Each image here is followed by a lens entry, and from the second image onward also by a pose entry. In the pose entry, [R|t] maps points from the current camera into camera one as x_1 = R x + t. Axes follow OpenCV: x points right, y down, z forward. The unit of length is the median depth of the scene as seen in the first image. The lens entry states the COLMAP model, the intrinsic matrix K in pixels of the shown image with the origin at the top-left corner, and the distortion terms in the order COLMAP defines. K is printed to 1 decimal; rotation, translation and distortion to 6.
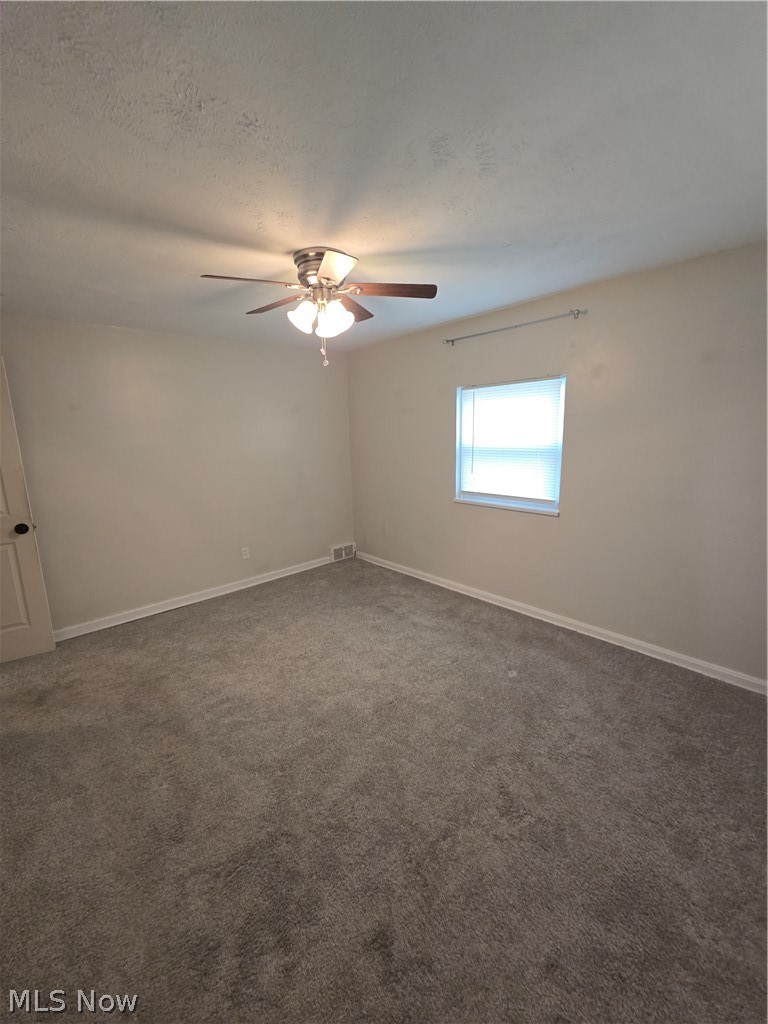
lens RADIAL K [[410.8, 0, 378.4], [0, 410.8, 507.8], [0, 0, 1]] dist [-0.000110, 0.000590]
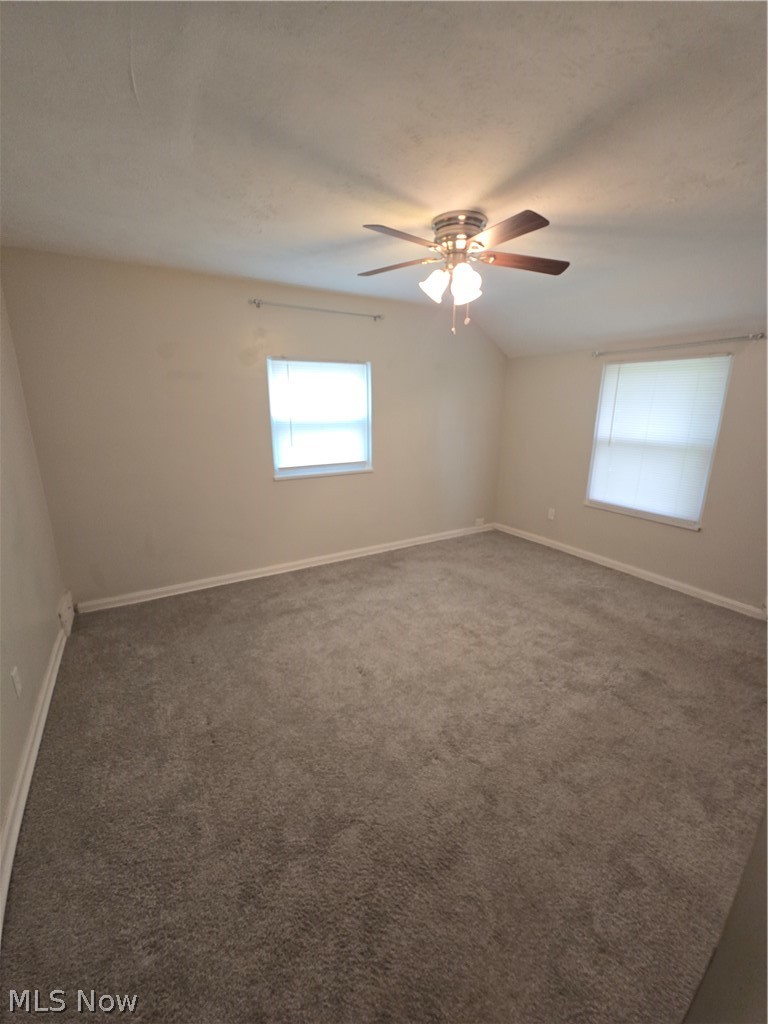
lens RADIAL K [[410.8, 0, 375.7], [0, 410.8, 510.2], [0, 0, 1]] dist [-0.000110, 0.000590]
pose [[0.200196, -0.229039, 0.952608, -0.761912], [0.168689, 0.965830, 0.196767, -0.107392], [-0.965125, 0.121302, 0.231992, 0.630859]]
